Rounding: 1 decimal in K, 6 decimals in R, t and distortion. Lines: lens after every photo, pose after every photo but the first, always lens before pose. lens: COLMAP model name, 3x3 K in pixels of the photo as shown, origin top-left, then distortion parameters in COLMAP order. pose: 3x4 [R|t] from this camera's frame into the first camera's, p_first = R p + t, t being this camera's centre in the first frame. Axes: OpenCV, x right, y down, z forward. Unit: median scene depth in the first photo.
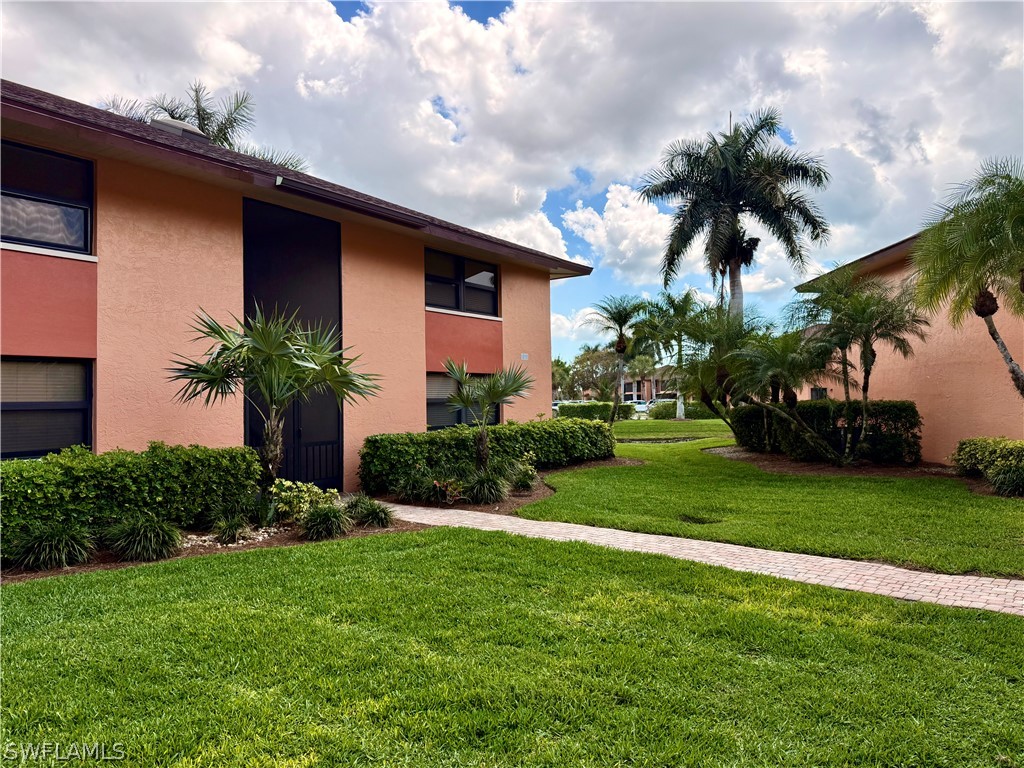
lens RADIAL K [[717.0, 0, 506.8], [0, 717.0, 382.8], [0, 0, 1]] dist [0.082221, -0.111482]
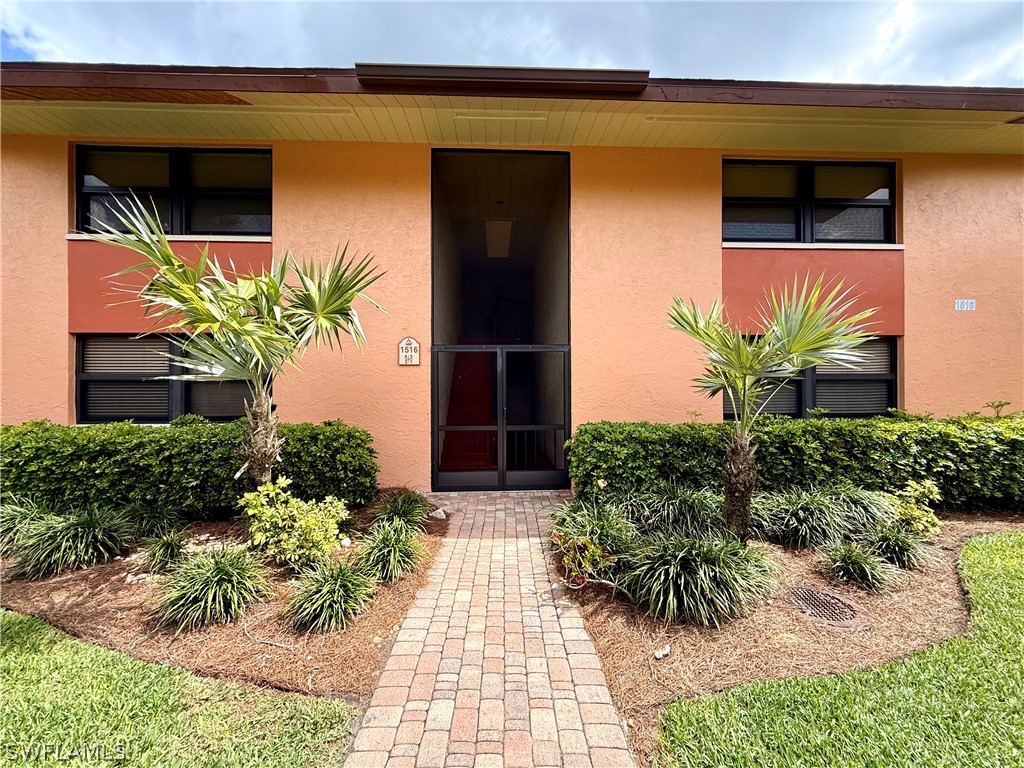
lens RADIAL K [[416.5, 0, 513.0], [0, 416.5, 378.5], [0, 0, 1]] dist [0.012466, -0.000002]
pose [[0.607606, 0.018844, -0.794015, 0.091103], [0.010981, 0.999424, 0.032122, 0.011386], [0.794163, -0.028236, 0.607049, 0.592384]]
